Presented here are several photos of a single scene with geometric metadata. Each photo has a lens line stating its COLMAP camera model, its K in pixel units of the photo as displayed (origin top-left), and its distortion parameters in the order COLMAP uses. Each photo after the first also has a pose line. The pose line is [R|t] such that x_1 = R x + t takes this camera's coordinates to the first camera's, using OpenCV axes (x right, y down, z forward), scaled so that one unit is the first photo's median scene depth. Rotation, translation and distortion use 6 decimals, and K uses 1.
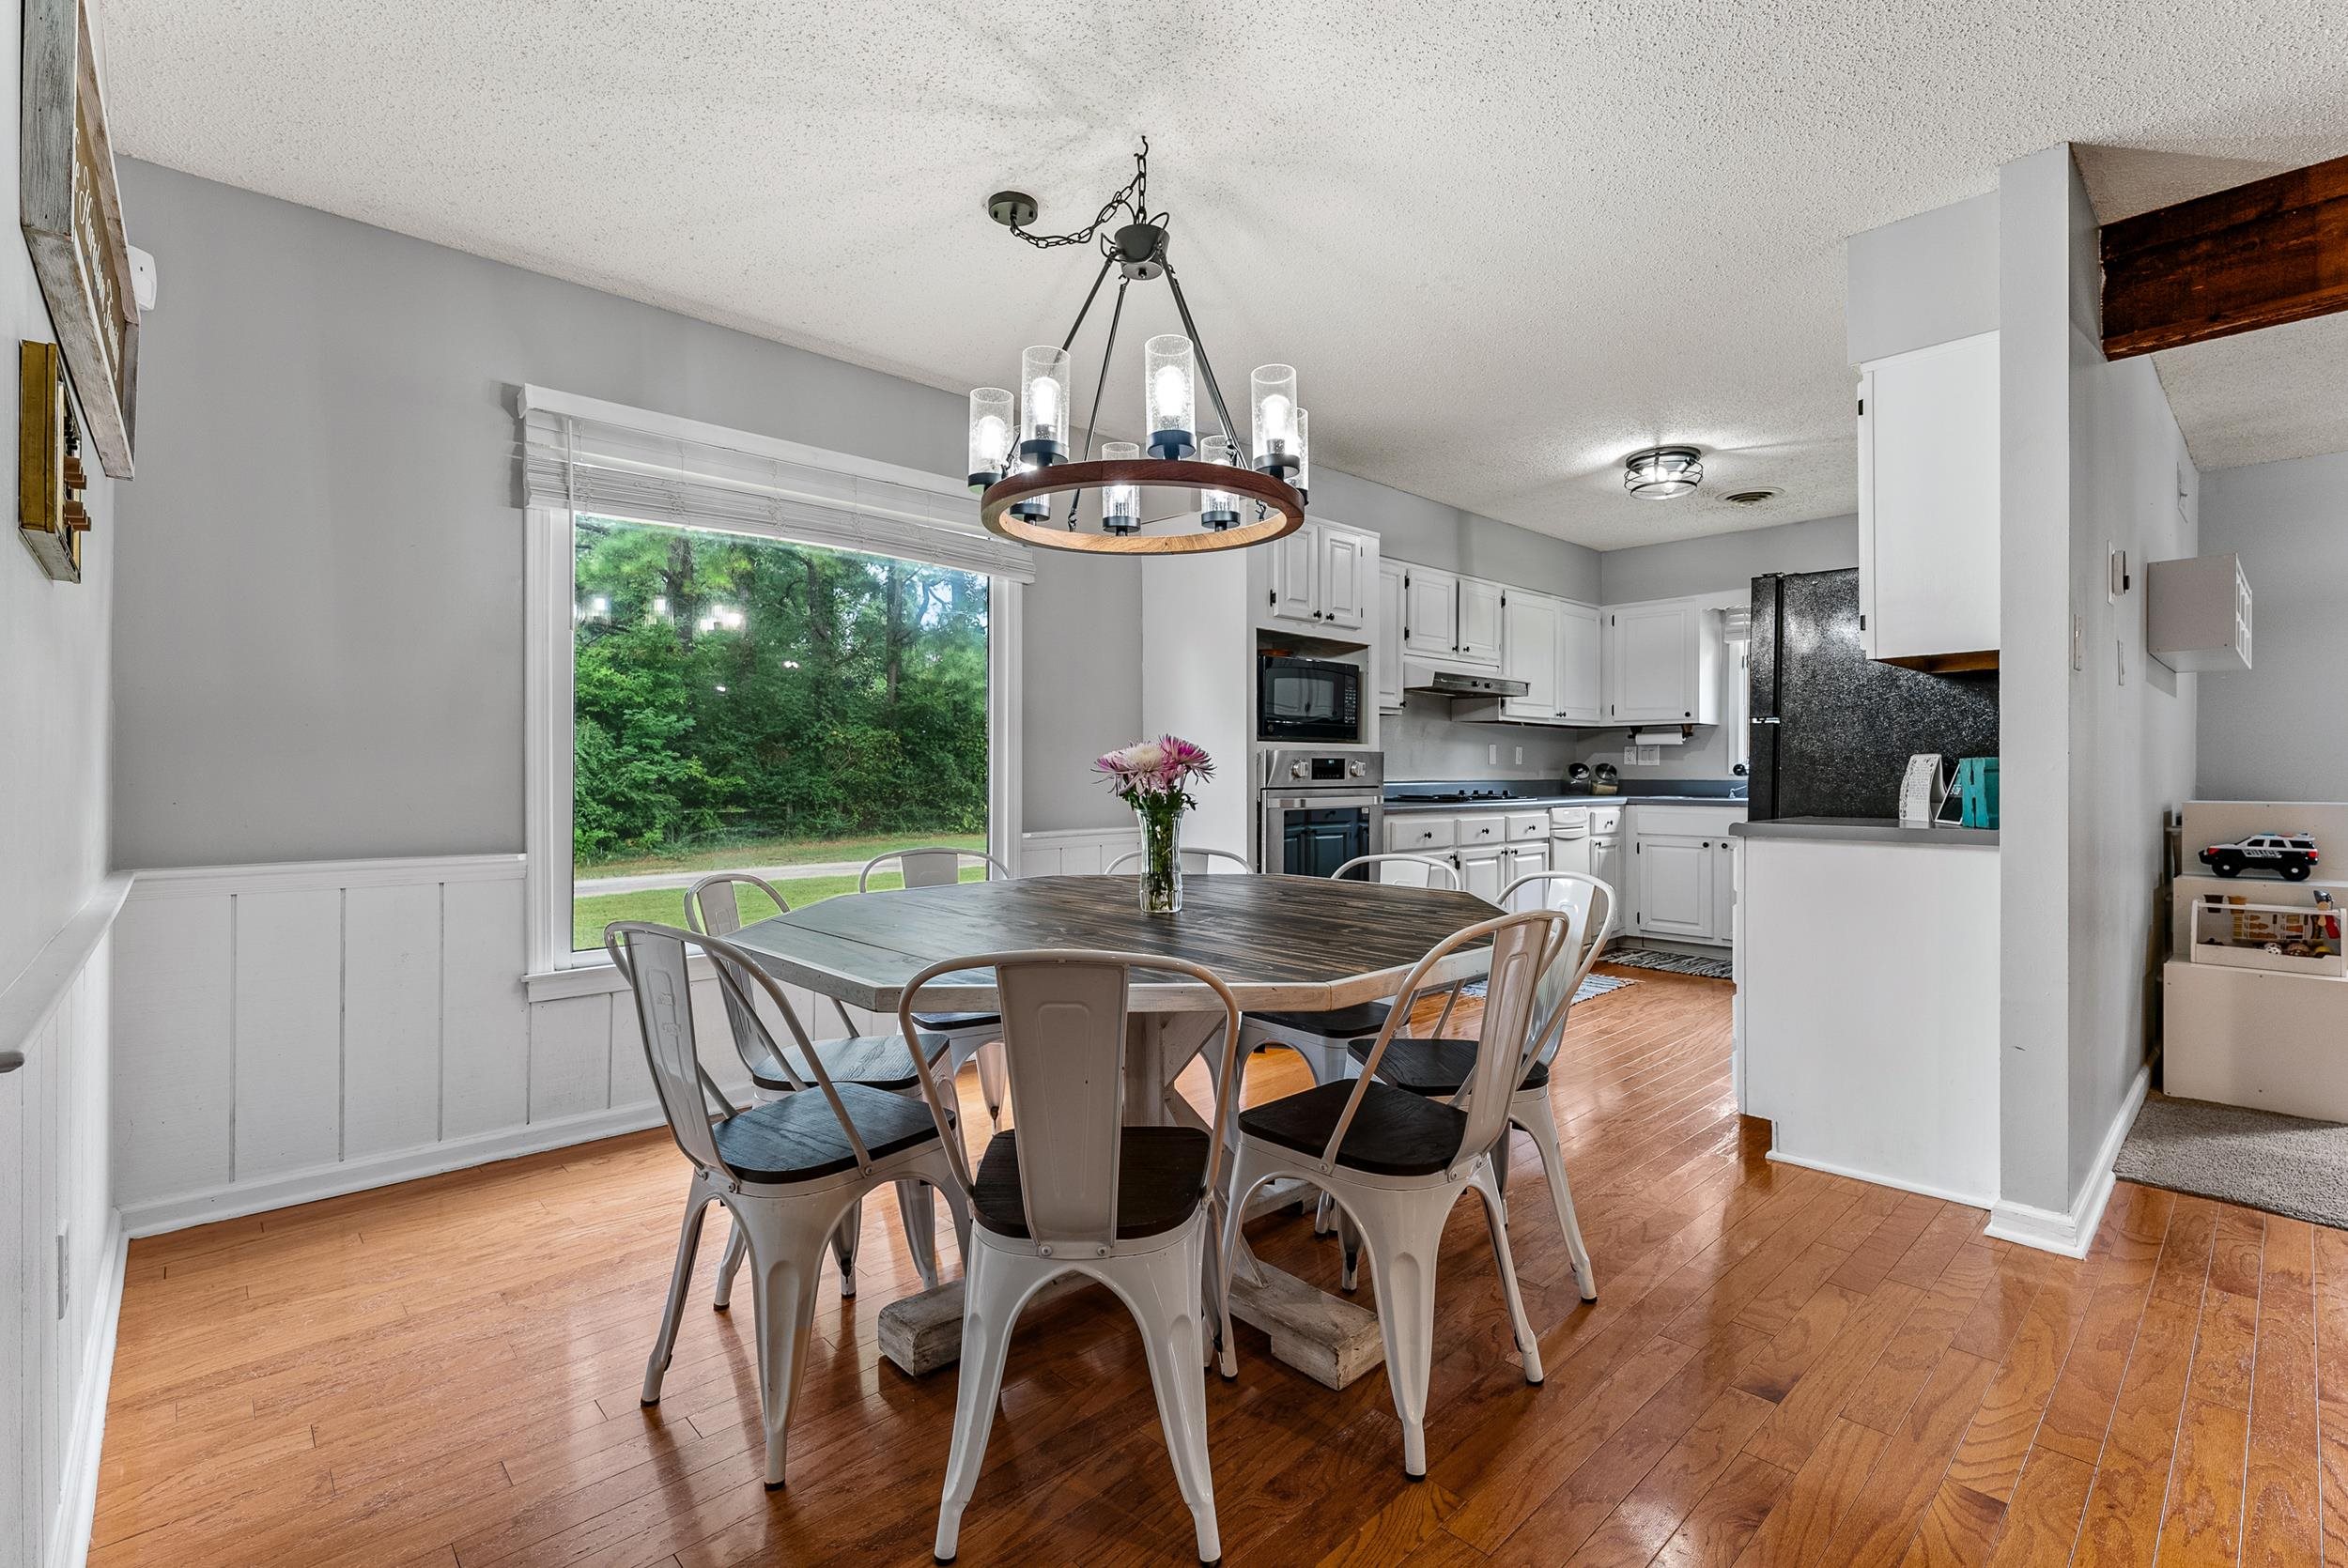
lens RADIAL K [[1051.6, 0, 1171.1], [0, 1051.6, 776.3], [0, 0, 1]] dist [0.002258, -0.000004]
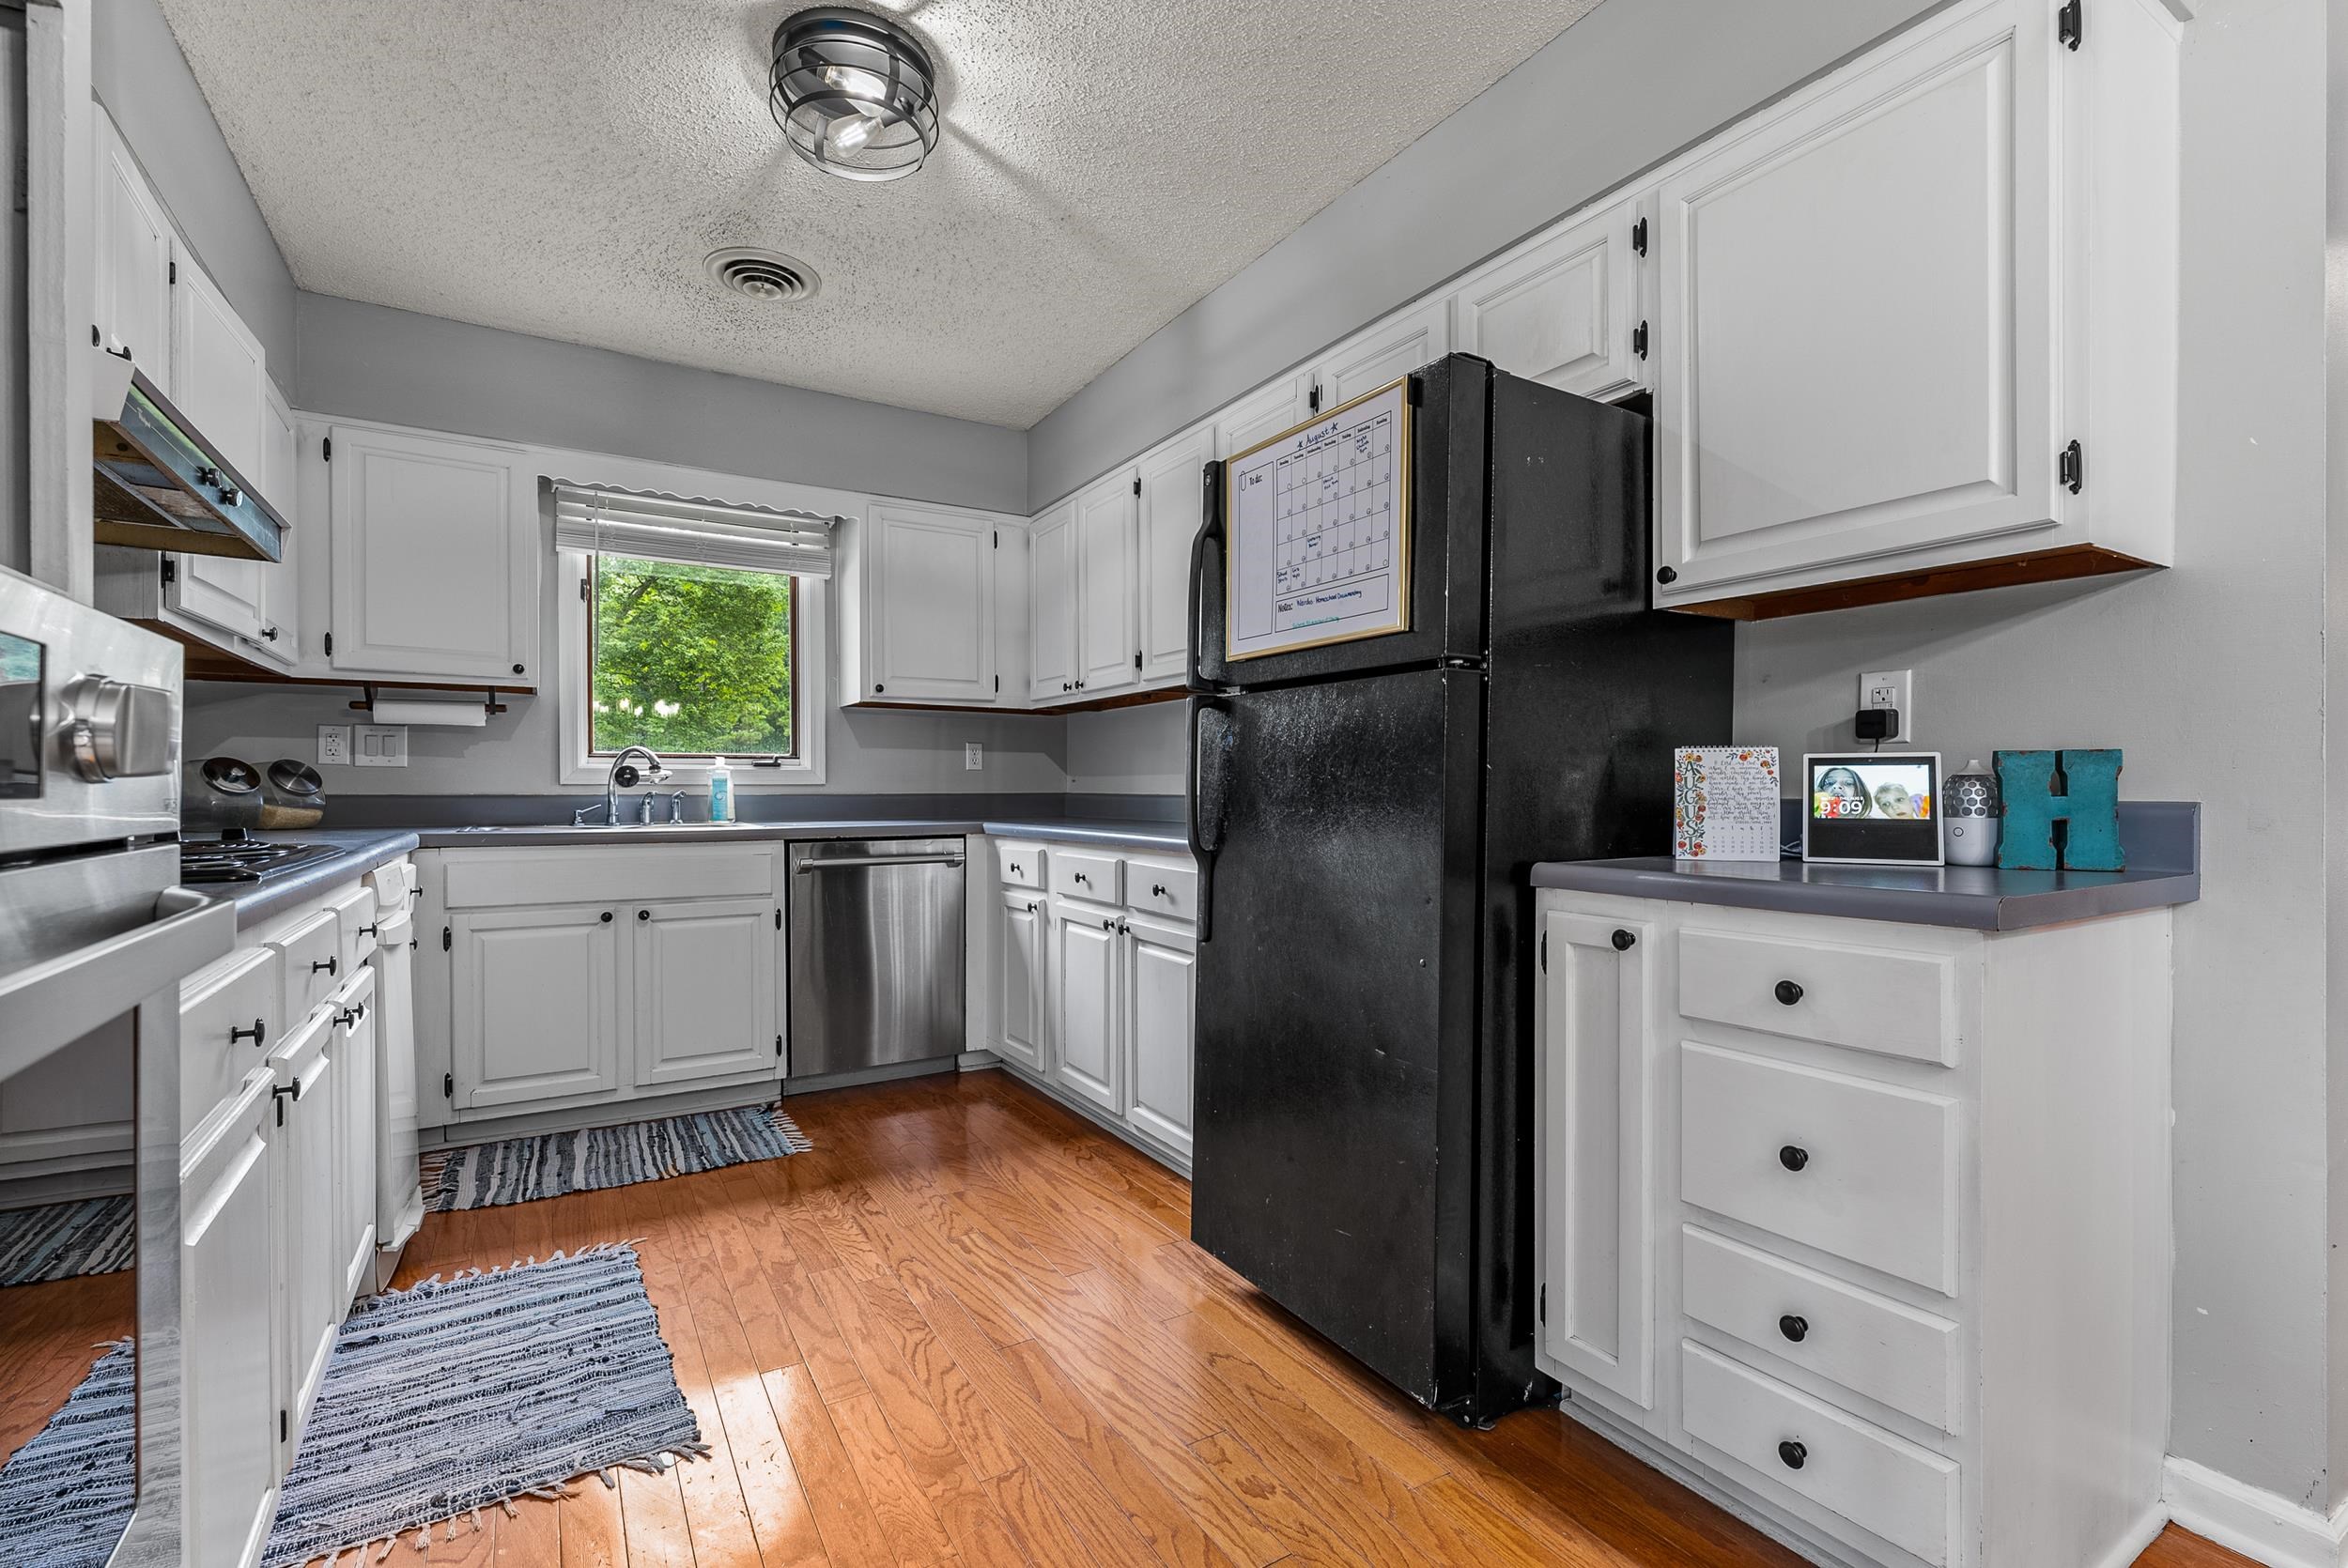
lens RADIAL K [[1051.6, 0, 1166.9], [0, 1051.6, 799.6], [0, 0, 1]] dist [0.002258, -0.000004]
pose [[0.206683, -0.010417, 0.978352, 0.050239], [0.001721, 0.999946, 0.010284, 0.001219], [-0.978406, -0.000442, 0.206690, 0.616628]]
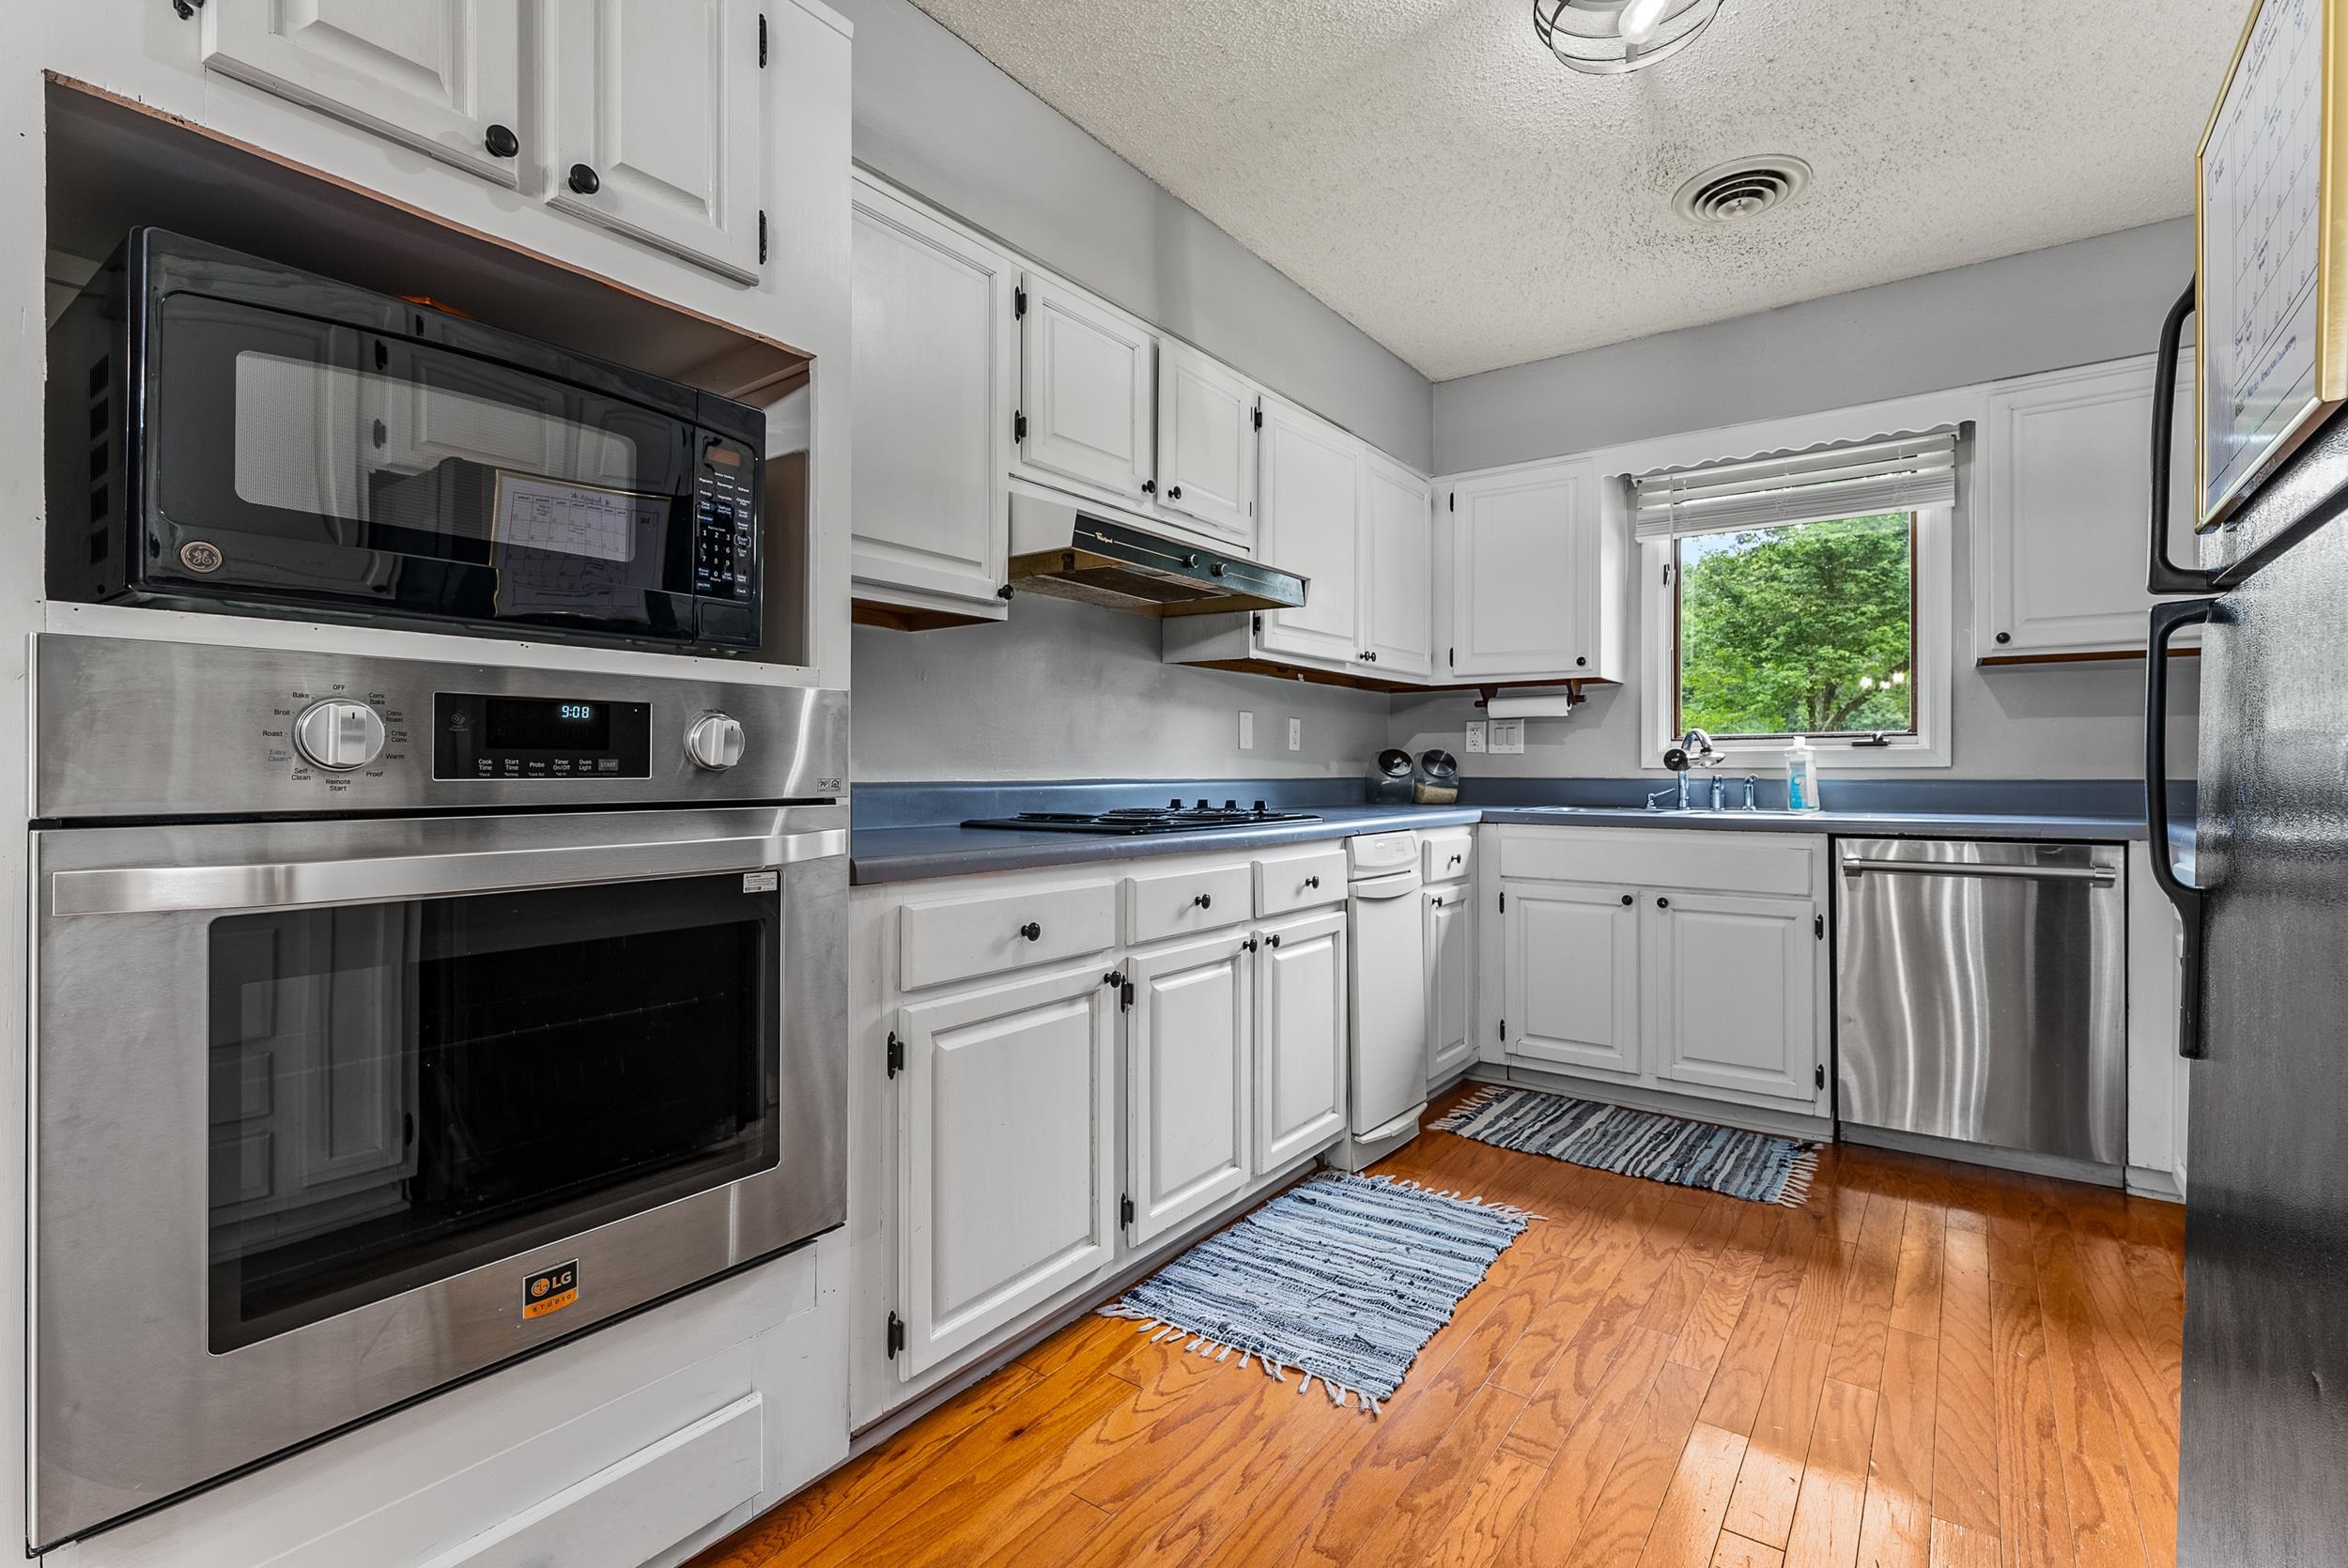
lens RADIAL K [[1051.6, 0, 1185.4], [0, 1051.6, 768.7], [0, 0, 1]] dist [0.002258, -0.000004]
pose [[0.981367, 0.000799, 0.192139, 0.187372], [0.000241, 0.999985, -0.005390, 0.001582], [-0.192141, 0.005336, 0.981353, 0.521987]]
